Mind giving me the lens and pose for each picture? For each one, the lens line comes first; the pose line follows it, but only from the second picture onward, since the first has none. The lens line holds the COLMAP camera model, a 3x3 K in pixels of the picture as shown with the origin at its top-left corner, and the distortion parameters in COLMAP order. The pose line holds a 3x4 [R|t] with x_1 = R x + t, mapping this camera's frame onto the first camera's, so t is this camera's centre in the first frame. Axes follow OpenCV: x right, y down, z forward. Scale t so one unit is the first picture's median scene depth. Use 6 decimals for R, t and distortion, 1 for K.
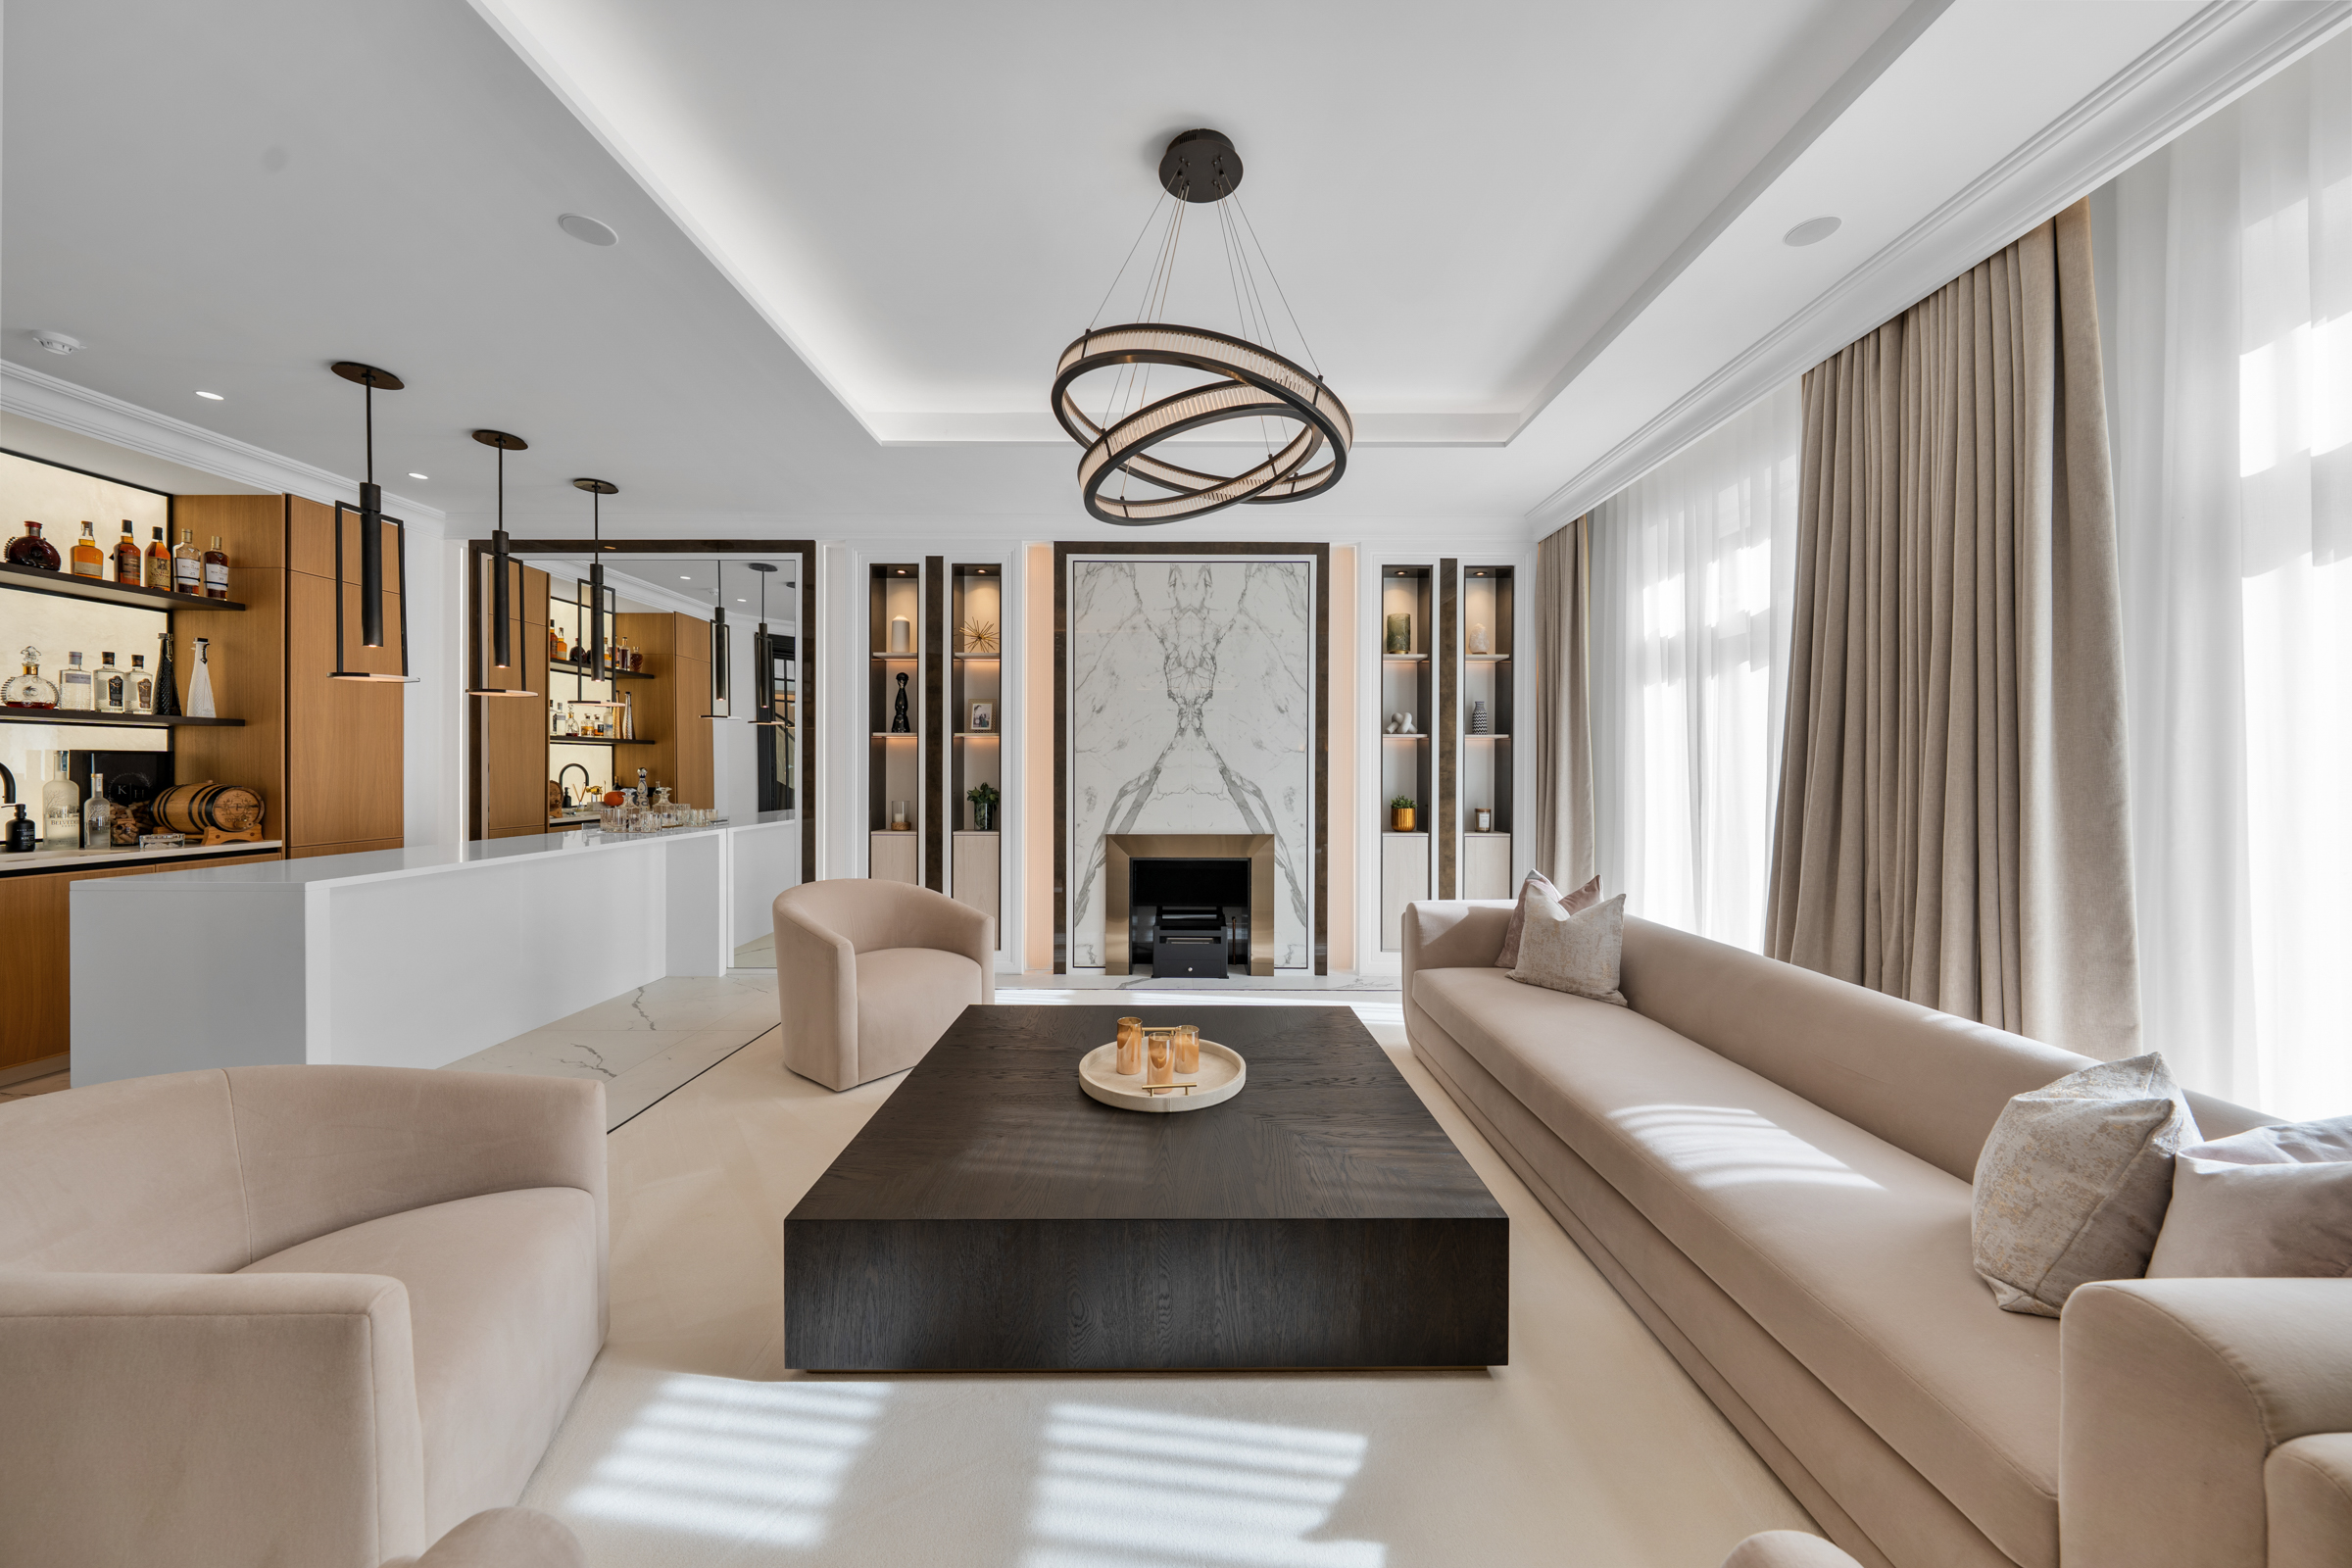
lens RADIAL K [[803.4, 0, 1180.2], [0, 803.4, 778.1], [0, 0, 1]] dist [-0.000230, -0.000100]
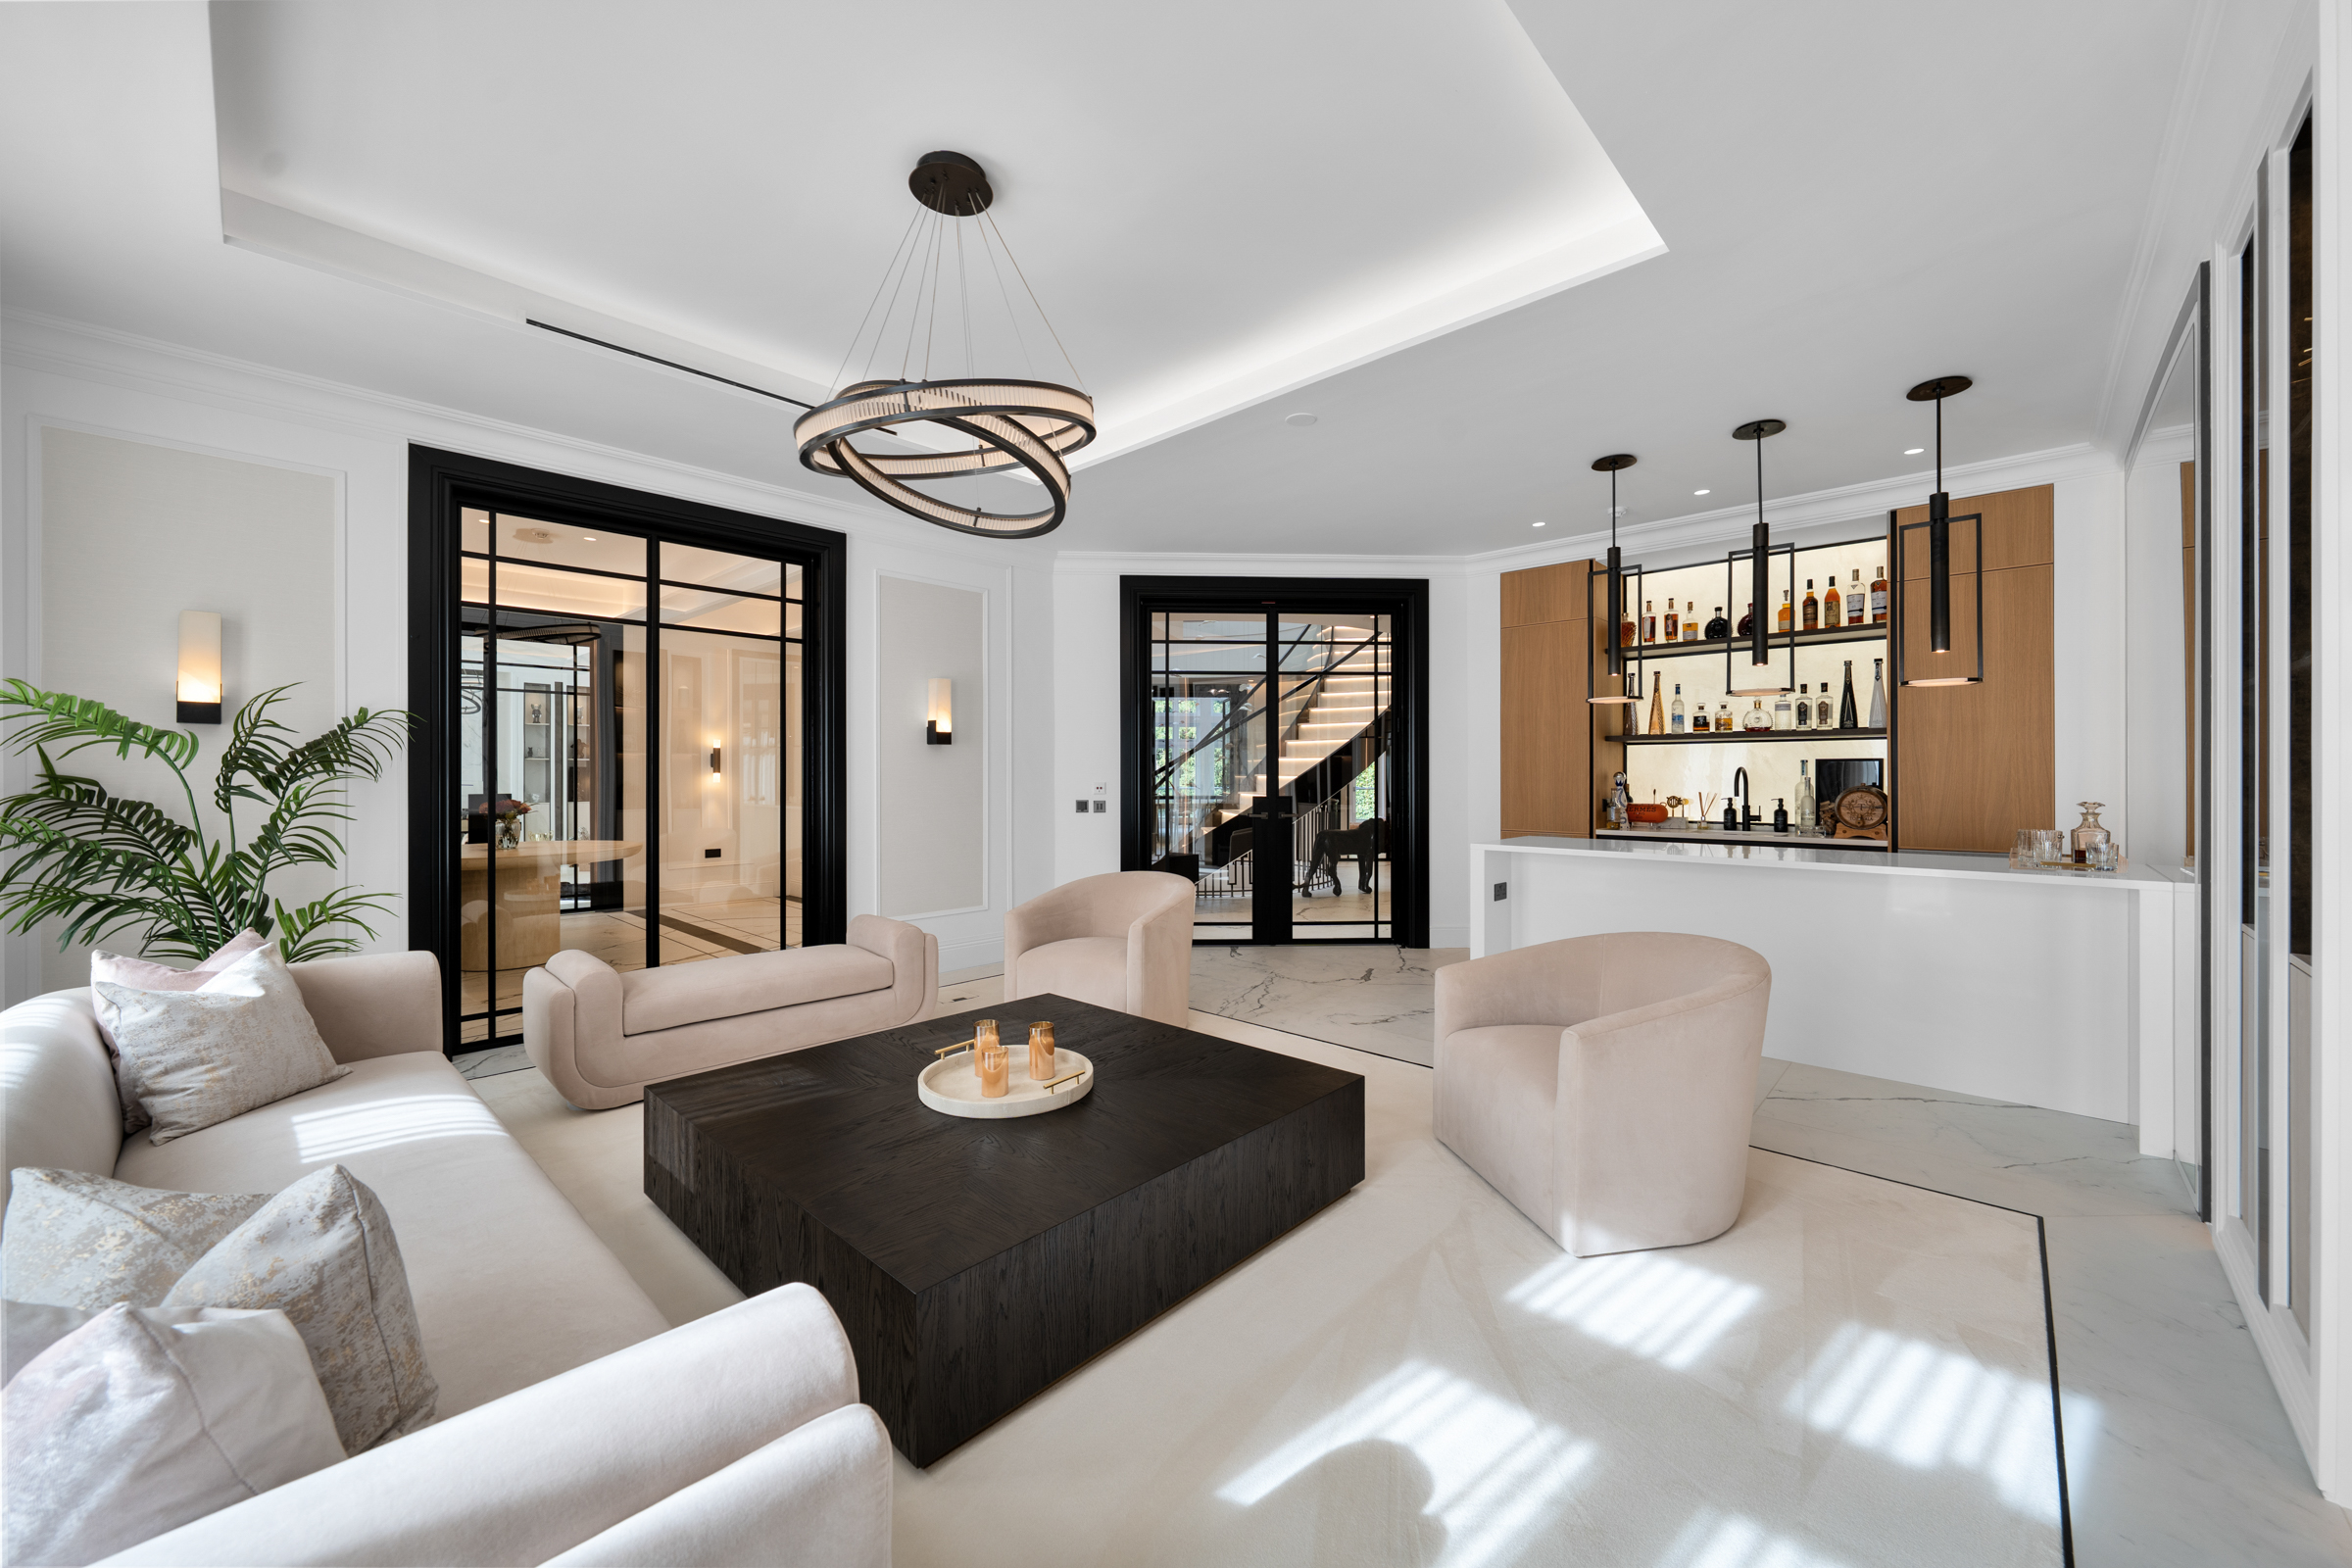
lens RADIAL K [[872.4, 0, 1175.1], [0, 872.4, 775.8], [0, 0, 1]] dist [-0.000352, -0.000021]
pose [[-0.695368, -0.003148, -0.718647, 0.405576], [-0.007719, 0.999965, 0.003088, -0.004661], [0.718612, 0.007695, -0.695369, 1.281329]]
